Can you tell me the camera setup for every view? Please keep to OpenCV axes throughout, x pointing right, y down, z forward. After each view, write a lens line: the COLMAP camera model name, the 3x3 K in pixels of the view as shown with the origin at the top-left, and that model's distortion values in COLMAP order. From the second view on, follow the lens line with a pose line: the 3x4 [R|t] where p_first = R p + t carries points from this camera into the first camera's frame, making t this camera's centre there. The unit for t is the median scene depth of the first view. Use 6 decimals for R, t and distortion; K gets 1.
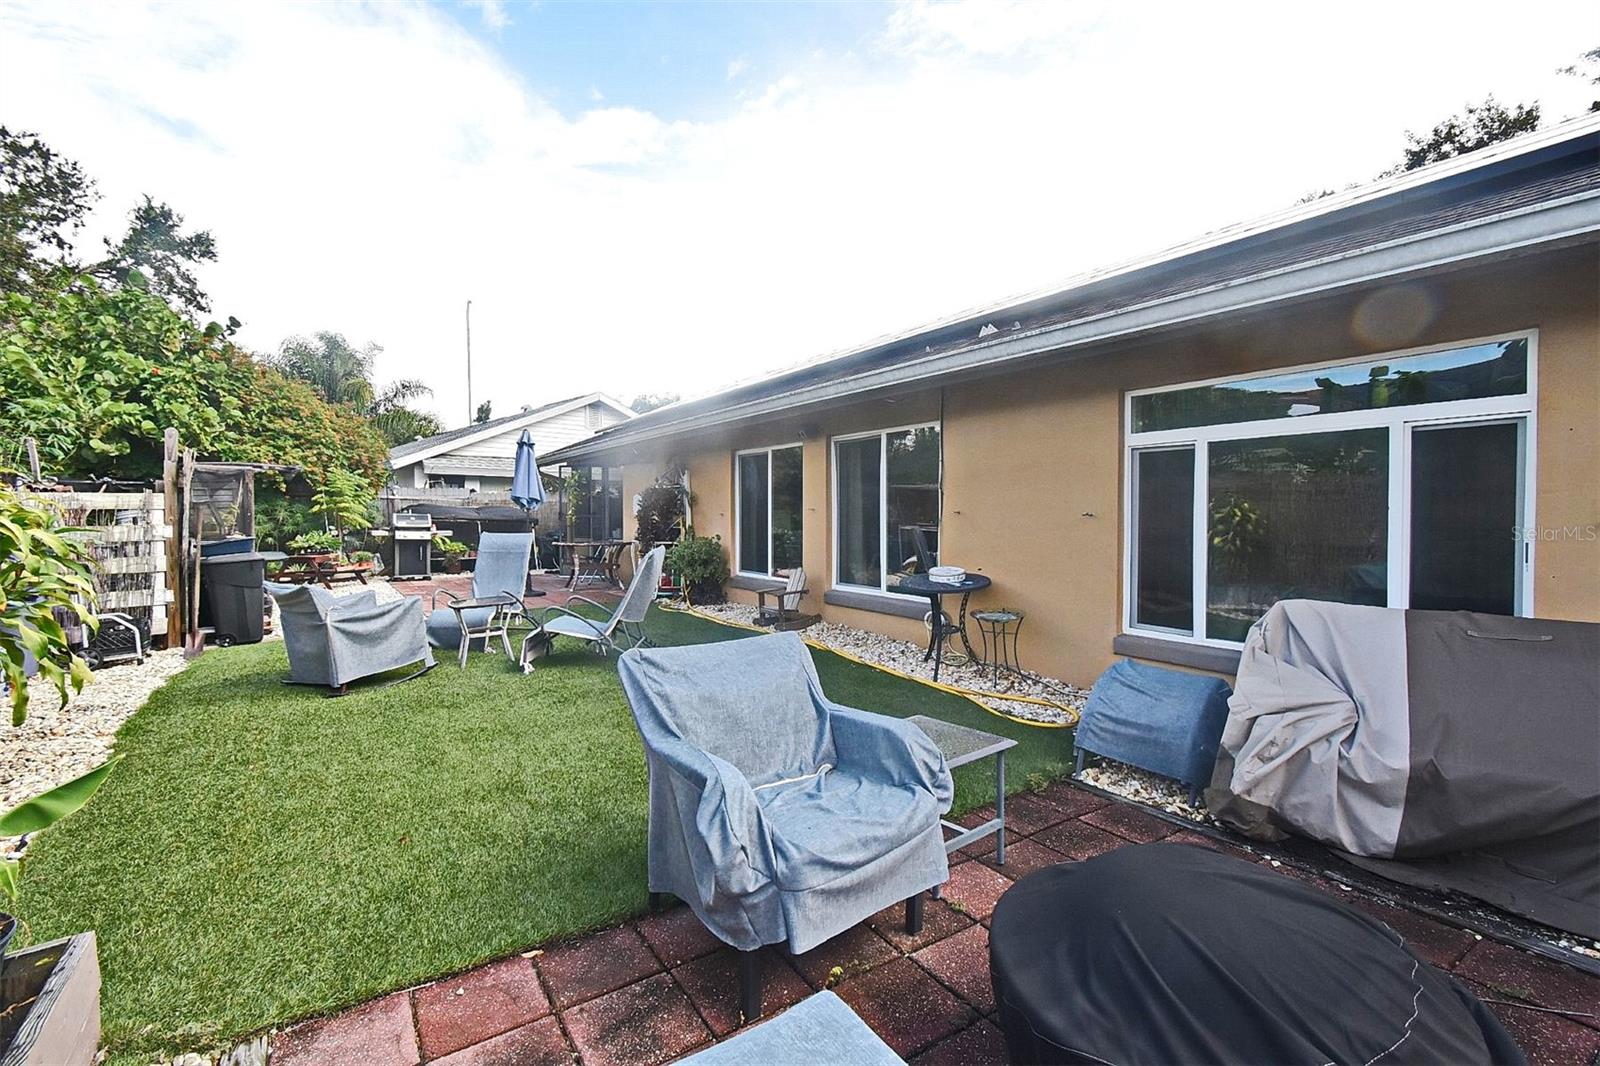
lens RADIAL K [[688.7, 0, 800.0], [0, 688.7, 533.0], [0, 0, 1]] dist [0.000898, -0.000180]
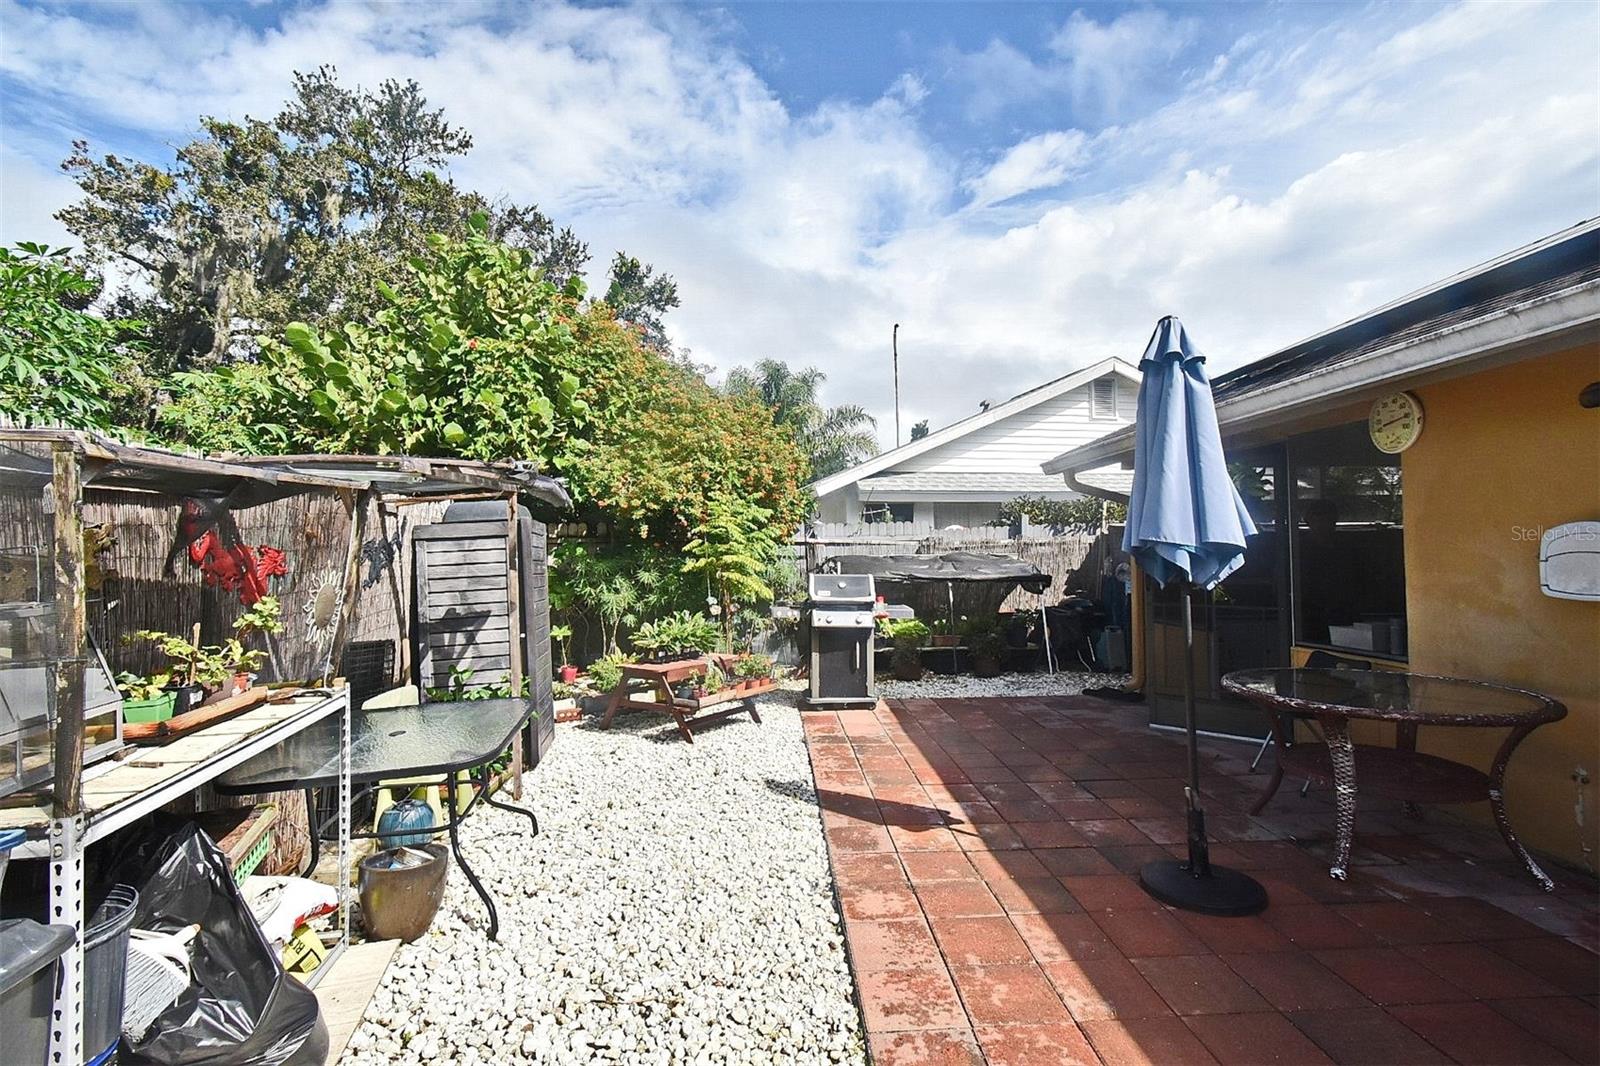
lens RADIAL K [[688.7, 0, 800.0], [0, 688.7, 533.0], [0, 0, 1]] dist [0.000898, -0.000180]
pose [[0.836574, -0.021626, -0.547426, -0.317395], [-0.004110, 0.998945, -0.045745, -0.036202], [0.547838, 0.040520, 0.835603, 0.571667]]
